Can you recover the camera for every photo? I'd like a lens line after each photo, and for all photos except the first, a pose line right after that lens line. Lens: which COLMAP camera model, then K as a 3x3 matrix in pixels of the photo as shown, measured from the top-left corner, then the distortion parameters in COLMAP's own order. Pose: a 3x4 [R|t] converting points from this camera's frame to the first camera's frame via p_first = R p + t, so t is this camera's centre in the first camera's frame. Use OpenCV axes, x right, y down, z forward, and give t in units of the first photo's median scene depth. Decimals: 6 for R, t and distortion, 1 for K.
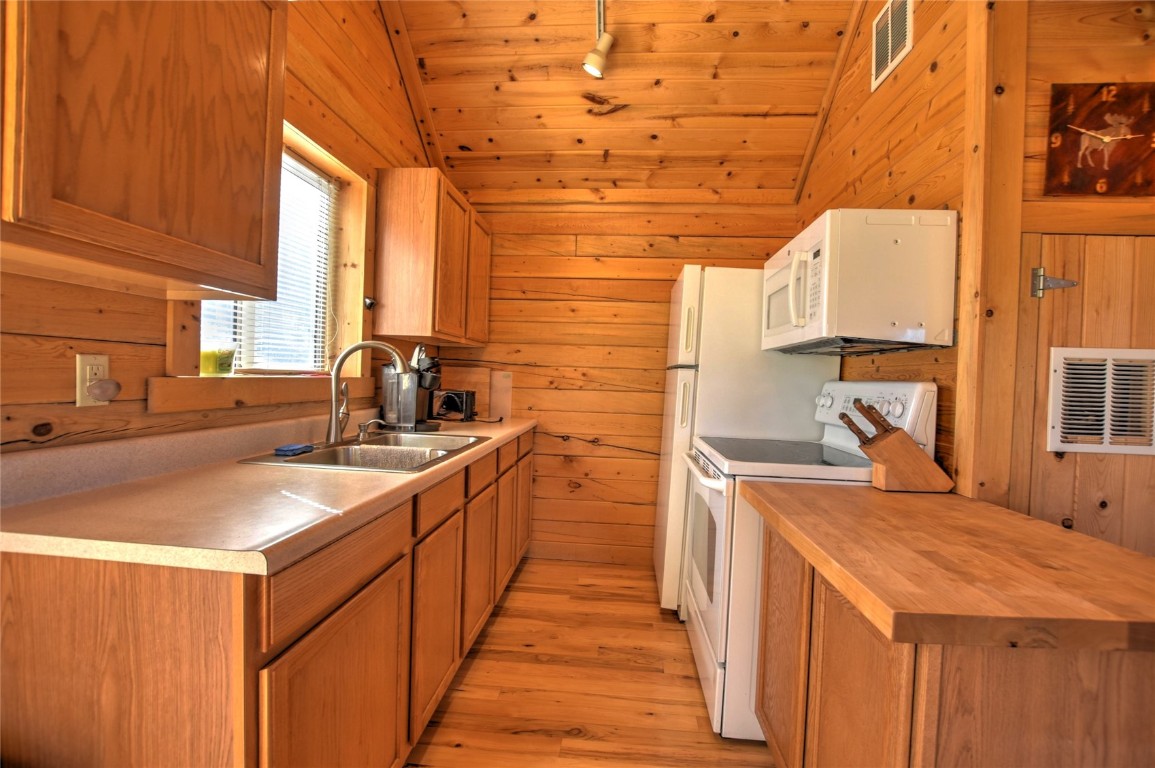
lens RADIAL K [[510.6, 0, 581.1], [0, 510.6, 385.9], [0, 0, 1]] dist [-0.033245, 0.006128]
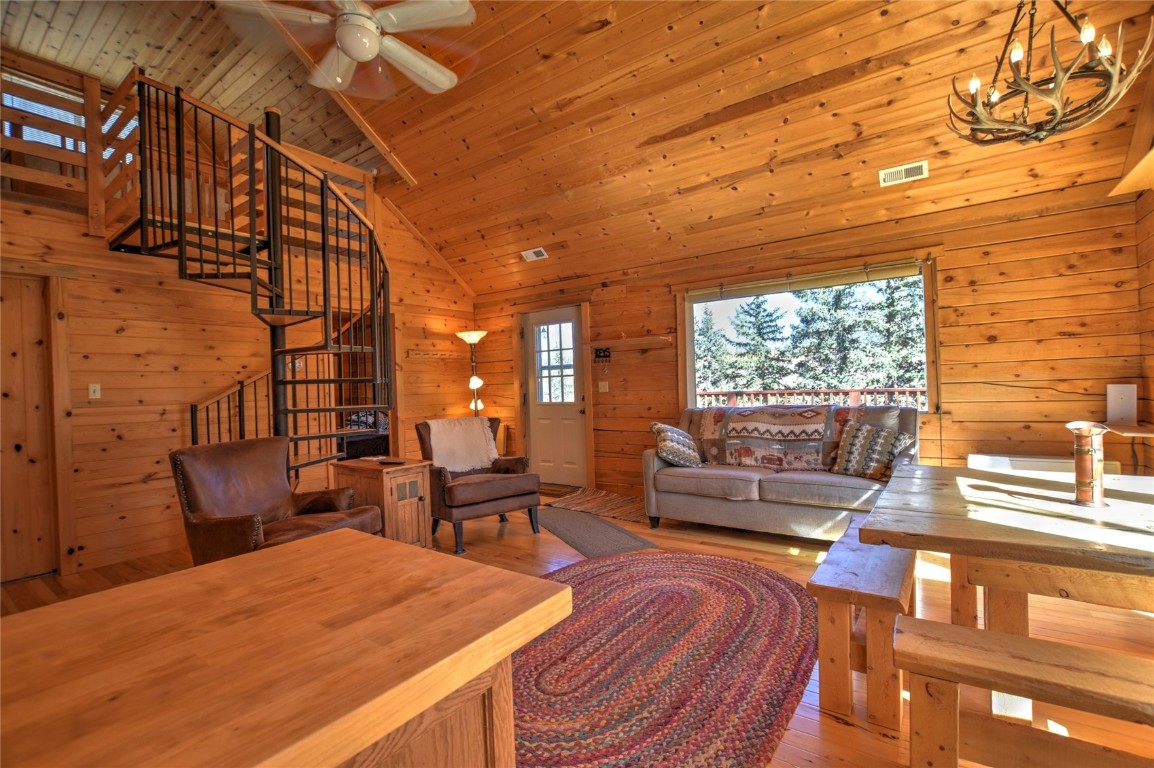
lens RADIAL K [[510.4, 0, 583.2], [0, 510.4, 386.3], [0, 0, 1]] dist [-0.036397, 0.007835]
pose [[-0.861725, -0.002441, 0.507369, 0.010054], [0.017787, 0.999228, 0.035017, -0.008568], [-0.507063, 0.039200, -0.861017, 0.573933]]
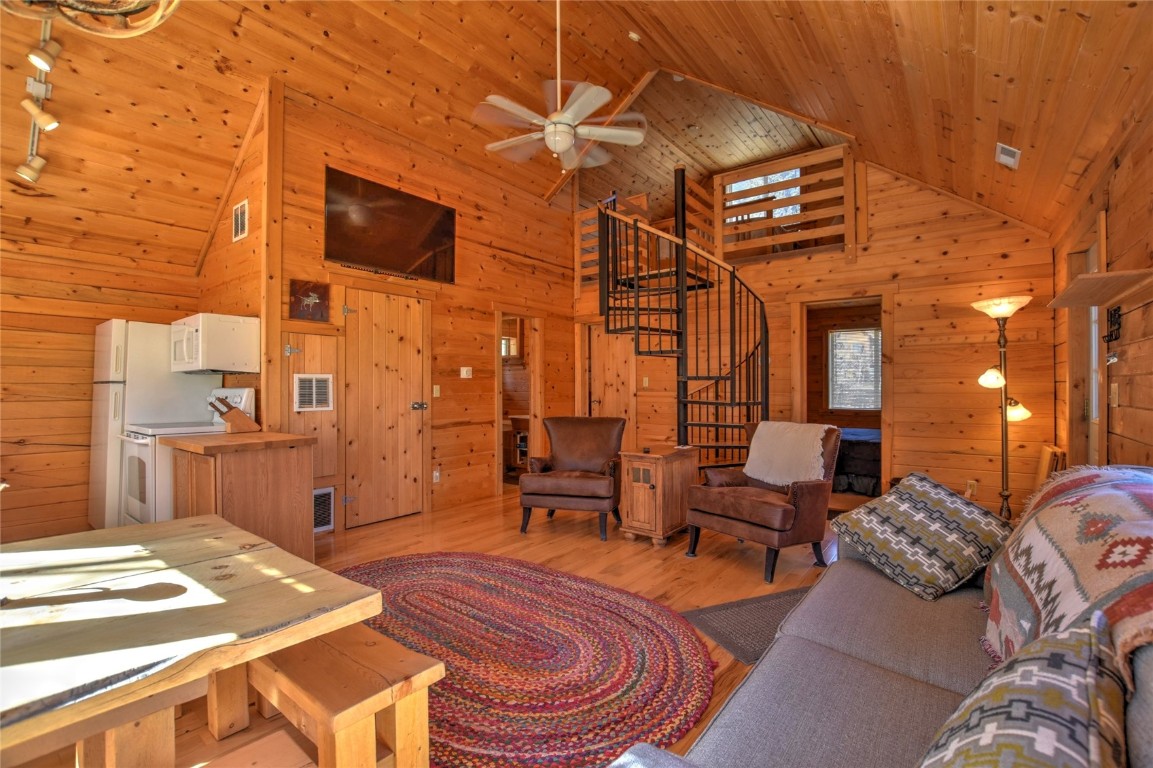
lens RADIAL K [[509.7, 0, 580.1], [0, 509.7, 385.9], [0, 0, 1]] dist [-0.033245, 0.006128]
pose [[0.543807, -0.030239, 0.838665, -0.319013], [0.036236, 0.999265, 0.012533, 0.006842], [-0.838427, 0.023574, 0.544503, -1.095465]]
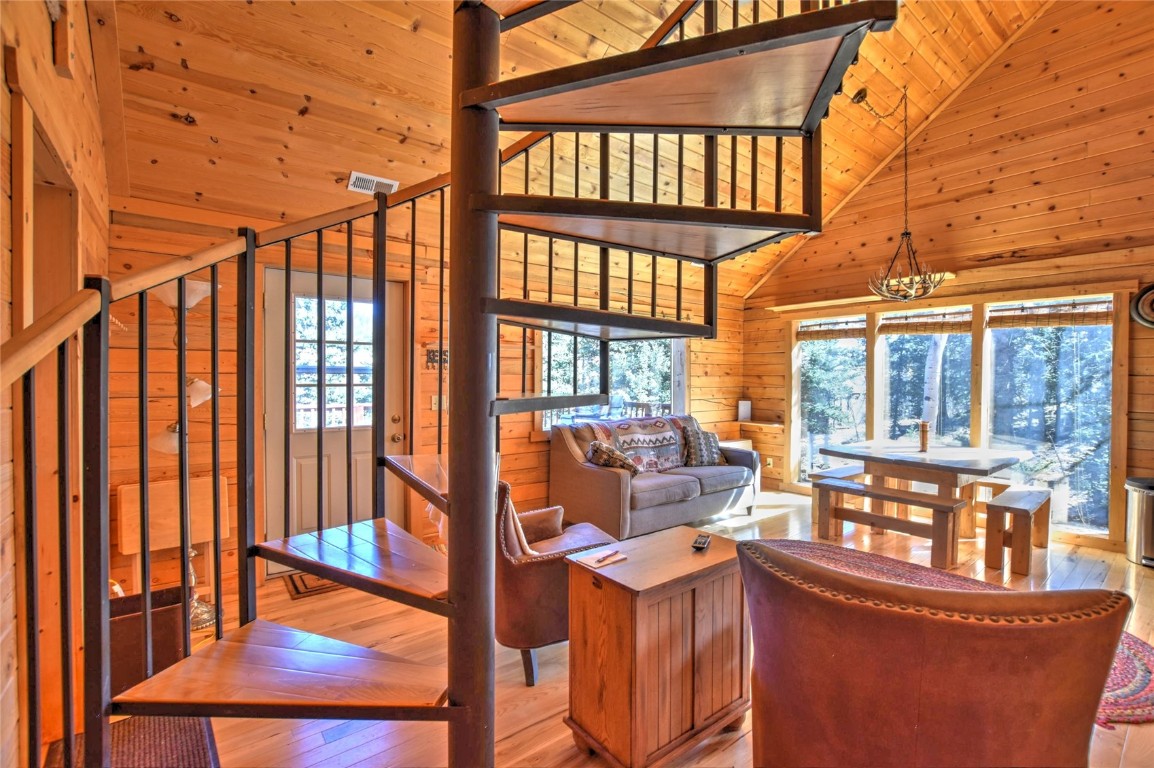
lens RADIAL K [[510.5, 0, 583.4], [0, 510.5, 384.3], [0, 0, 1]] dist [-0.035485, 0.007355]
pose [[-0.731326, -0.024520, -0.681587, 1.903471], [-0.038132, 0.999260, 0.004967, -0.010831], [0.680961, 0.029623, -0.731720, 0.101435]]
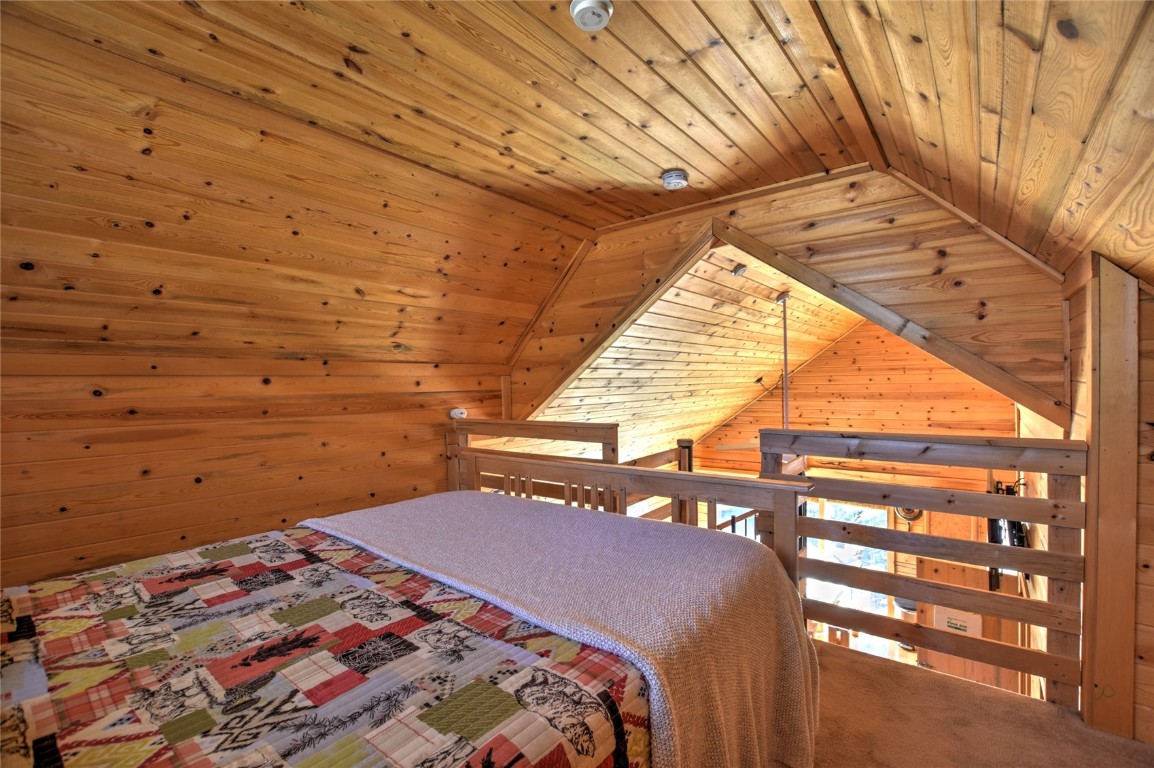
lens RADIAL K [[510.2, 0, 580.6], [0, 510.2, 385.9], [0, 0, 1]] dist [-0.033245, 0.006128]
pose [[-0.562773, -0.015378, -0.826469, 3.115650], [-0.011421, 0.999876, -0.010828, -0.990736], [0.826533, 0.003345, -0.562879, 0.271893]]
